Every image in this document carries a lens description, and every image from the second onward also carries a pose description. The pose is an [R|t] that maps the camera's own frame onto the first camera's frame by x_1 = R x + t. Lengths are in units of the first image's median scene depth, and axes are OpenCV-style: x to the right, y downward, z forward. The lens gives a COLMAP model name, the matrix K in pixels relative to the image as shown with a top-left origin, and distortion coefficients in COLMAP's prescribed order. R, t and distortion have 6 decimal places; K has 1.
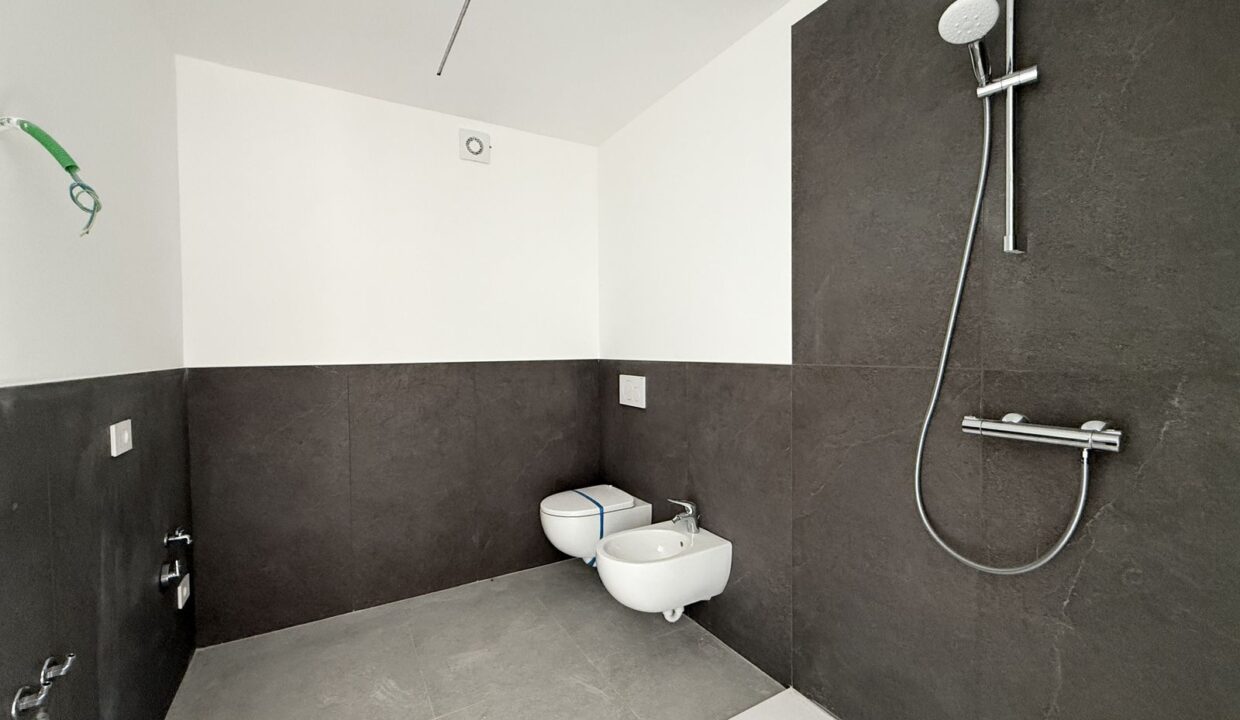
lens RADIAL K [[492.7, 0, 618.5], [0, 492.7, 361.8], [0, 0, 1]] dist [0.000036, -0.000164]
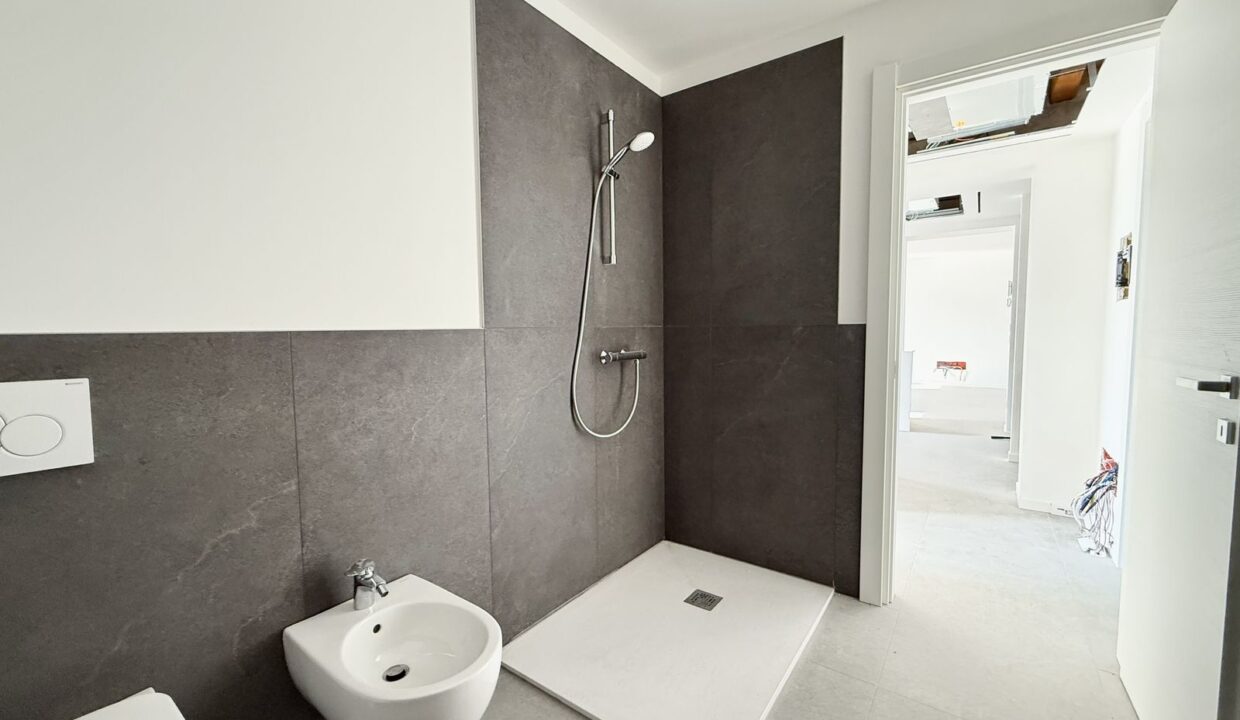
lens RADIAL K [[492.7, 0, 618.5], [0, 492.7, 361.8], [0, 0, 1]] dist [0.000036, -0.000164]
pose [[-0.391710, -0.053089, 0.918556, -0.663324], [0.037362, 0.996593, 0.073532, 0.009805], [-0.919330, 0.063123, -0.388392, 1.174983]]
